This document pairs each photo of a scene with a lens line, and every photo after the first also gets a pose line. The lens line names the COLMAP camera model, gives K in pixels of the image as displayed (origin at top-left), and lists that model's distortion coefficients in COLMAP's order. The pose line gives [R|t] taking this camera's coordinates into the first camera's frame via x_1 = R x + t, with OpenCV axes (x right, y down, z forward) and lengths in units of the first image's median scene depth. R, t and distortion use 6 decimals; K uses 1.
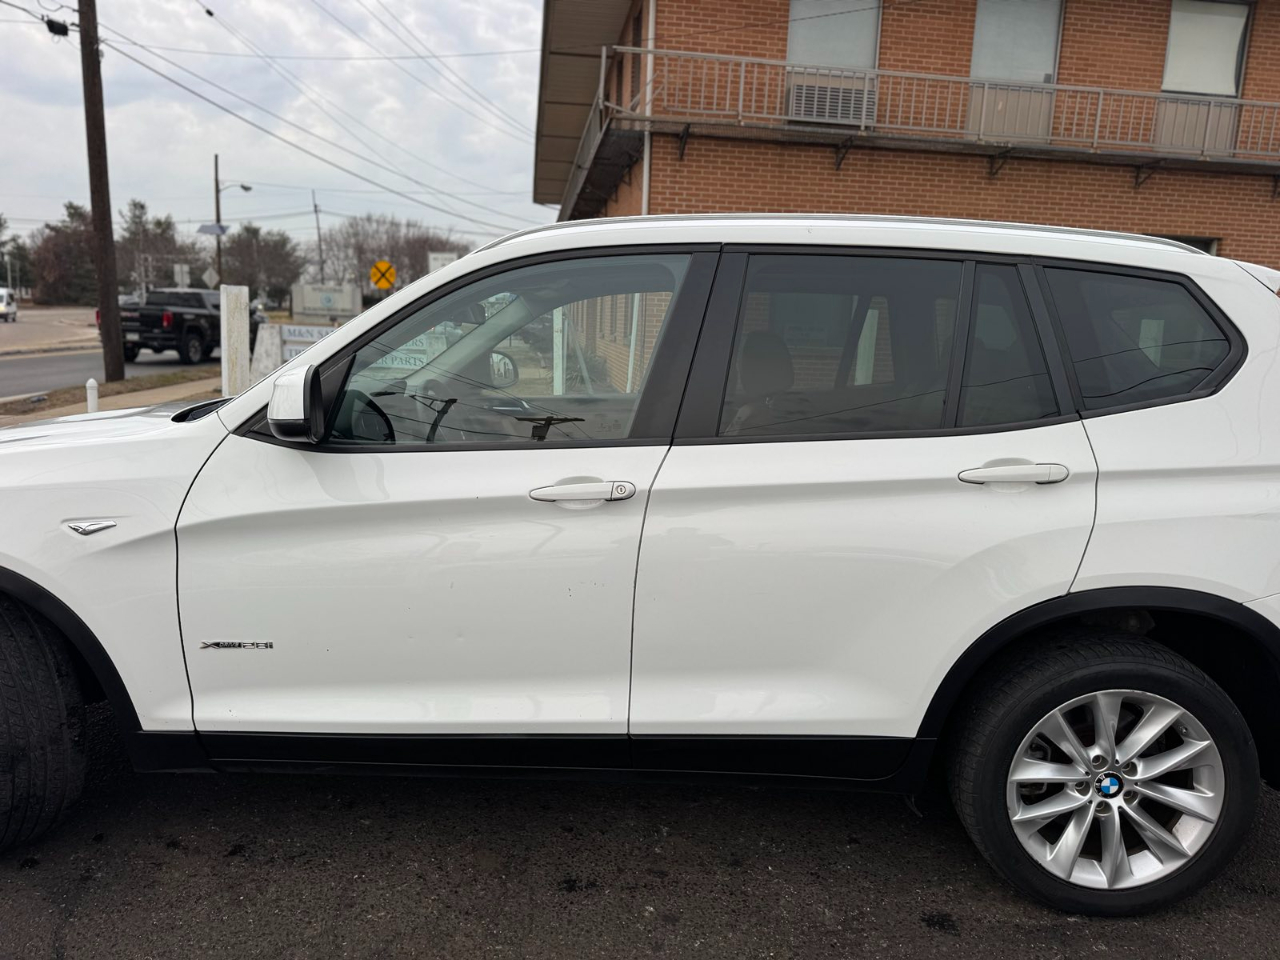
lens RADIAL K [[899.4, 0, 647.8], [0, 899.4, 475.7], [0, 0, 1]] dist [0.015695, -0.021548]
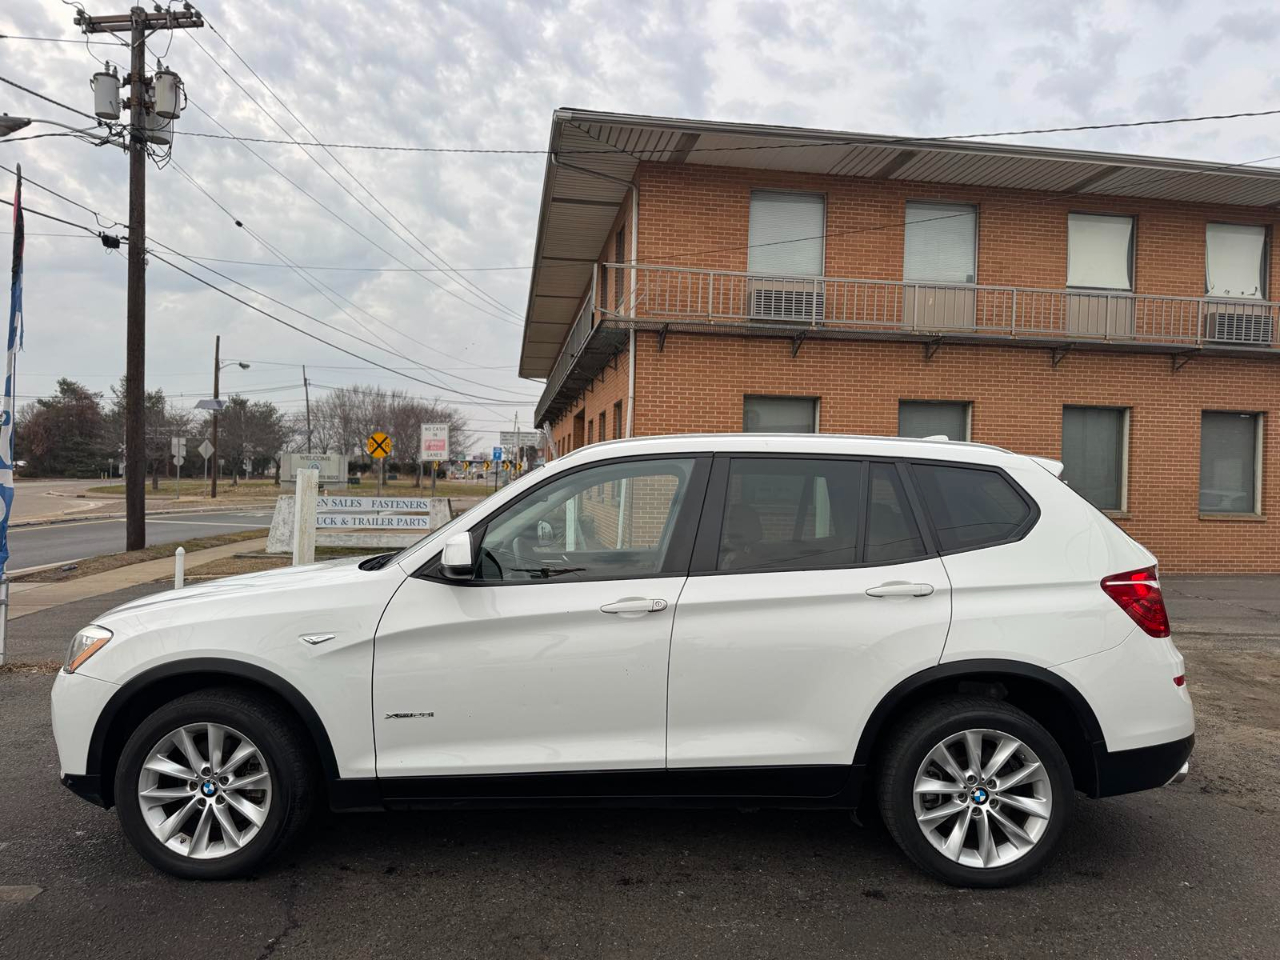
lens RADIAL K [[888.7, 0, 640.6], [0, 888.7, 476.6], [0, 0, 1]] dist [0.038913, -0.046757]
pose [[0.999651, -0.016746, 0.020450, -0.014866], [0.020067, 0.984400, -0.174796, 0.011129], [-0.017204, 0.175145, 0.984392, -0.101284]]
